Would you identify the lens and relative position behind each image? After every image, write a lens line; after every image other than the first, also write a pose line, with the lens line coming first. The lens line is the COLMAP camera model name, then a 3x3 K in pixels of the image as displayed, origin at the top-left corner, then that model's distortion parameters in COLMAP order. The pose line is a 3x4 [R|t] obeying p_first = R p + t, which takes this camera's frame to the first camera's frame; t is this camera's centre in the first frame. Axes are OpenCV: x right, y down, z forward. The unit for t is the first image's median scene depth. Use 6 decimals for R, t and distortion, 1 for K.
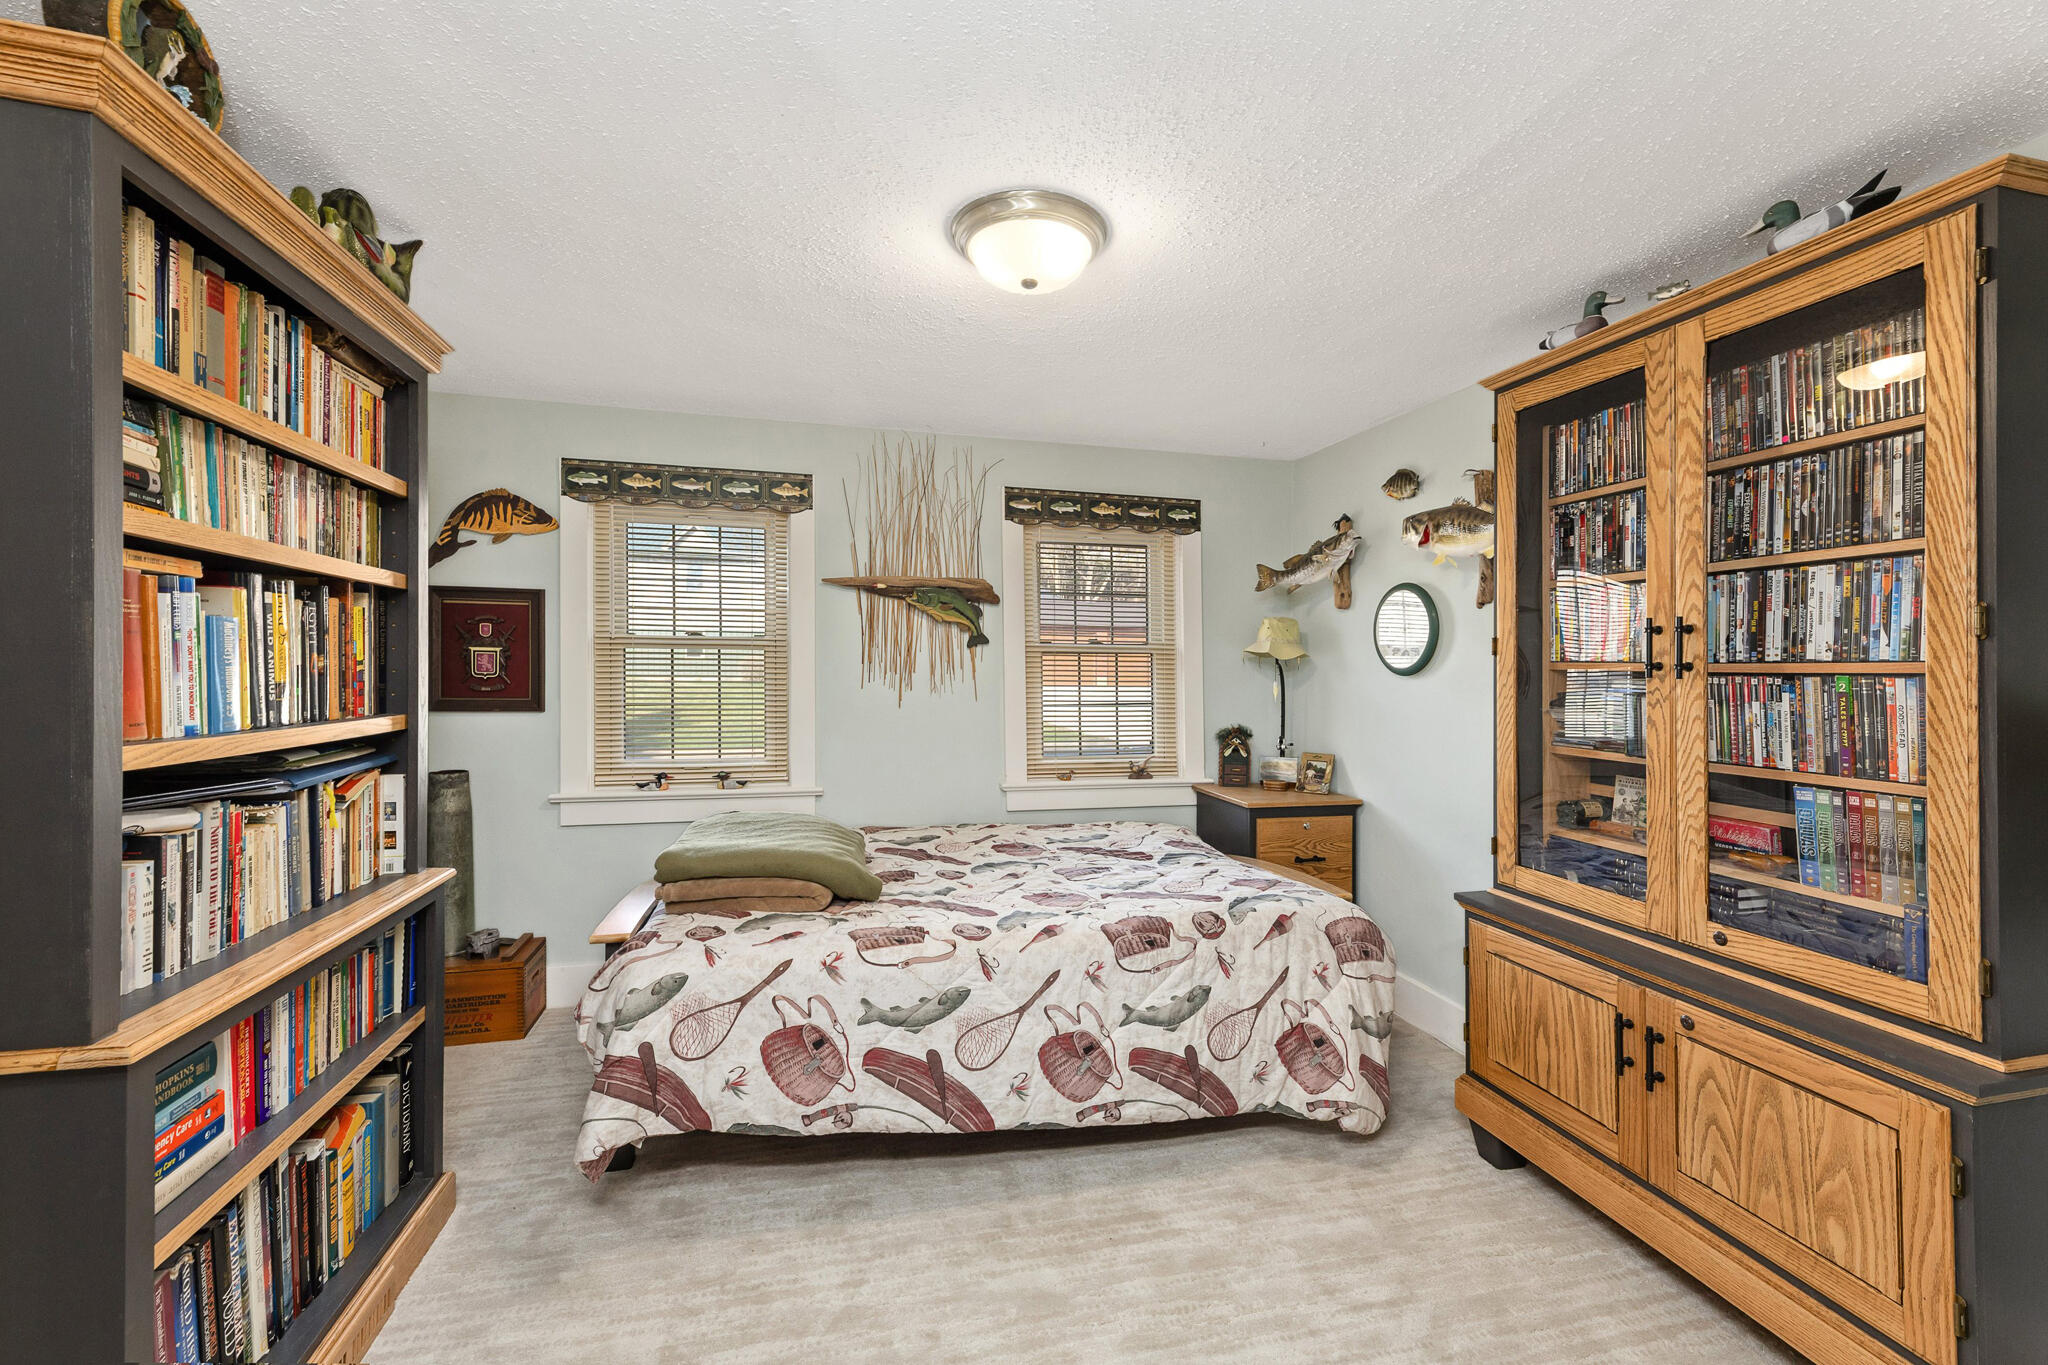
lens RADIAL K [[835.9, 0, 1024.0], [0, 835.9, 682.5], [0, 0, 1]] dist [-0.000745, -0.000130]
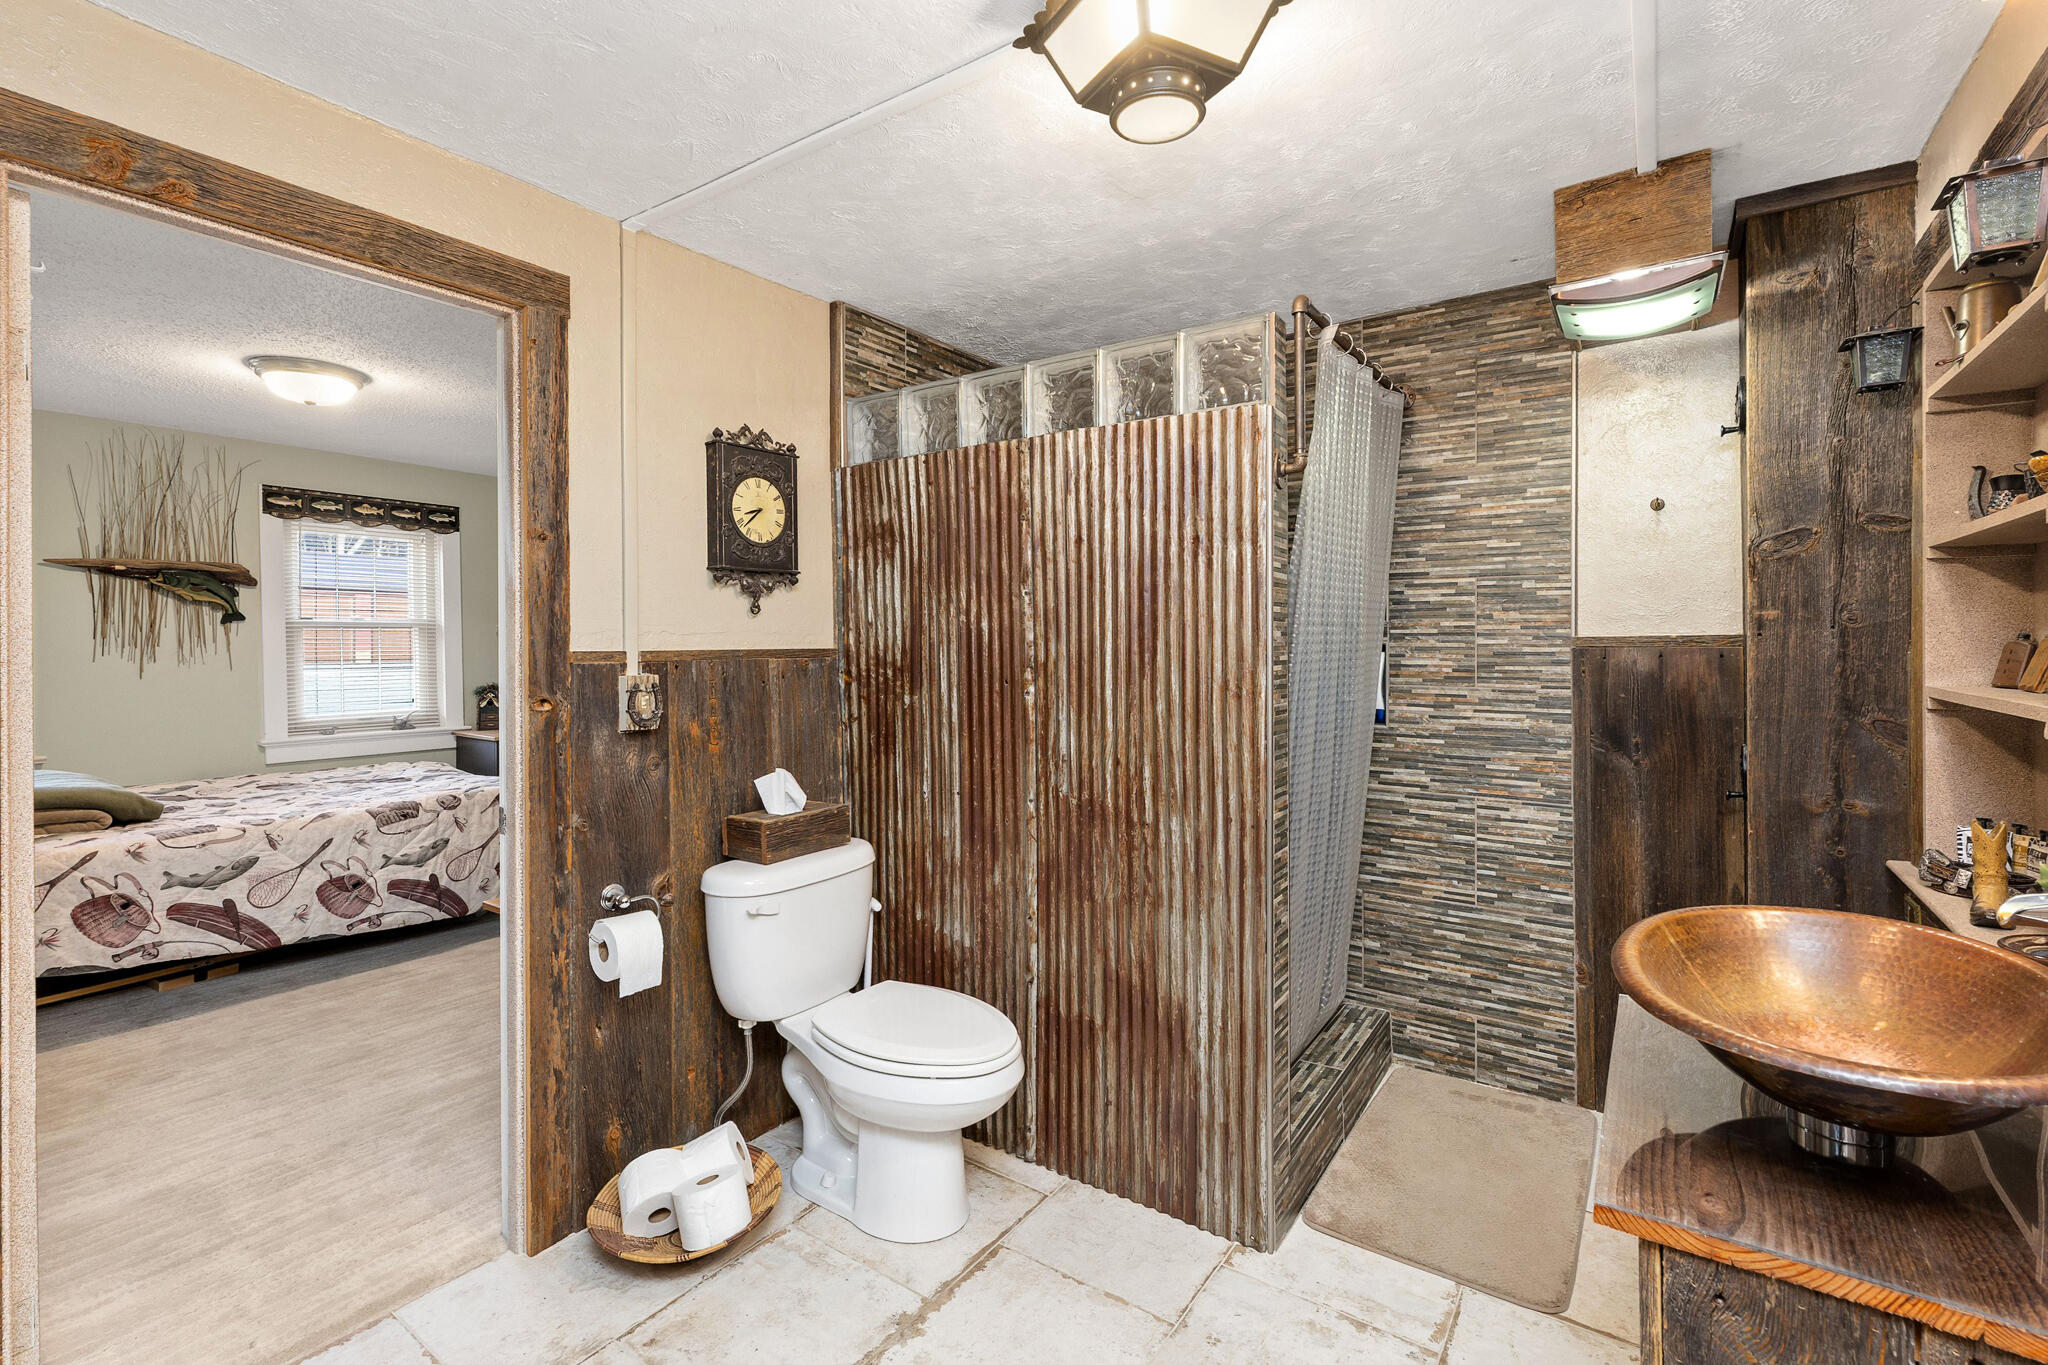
lens RADIAL K [[926.3, 0, 1020.9], [0, 926.3, 618.9], [0, 0, 1]] dist [-0.001706, -0.000506]
pose [[0.756811, 0.001972, 0.653631, -0.111024], [0.022263, 0.999337, -0.028791, 0.020238], [-0.653255, 0.036341, 0.756266, -1.109820]]
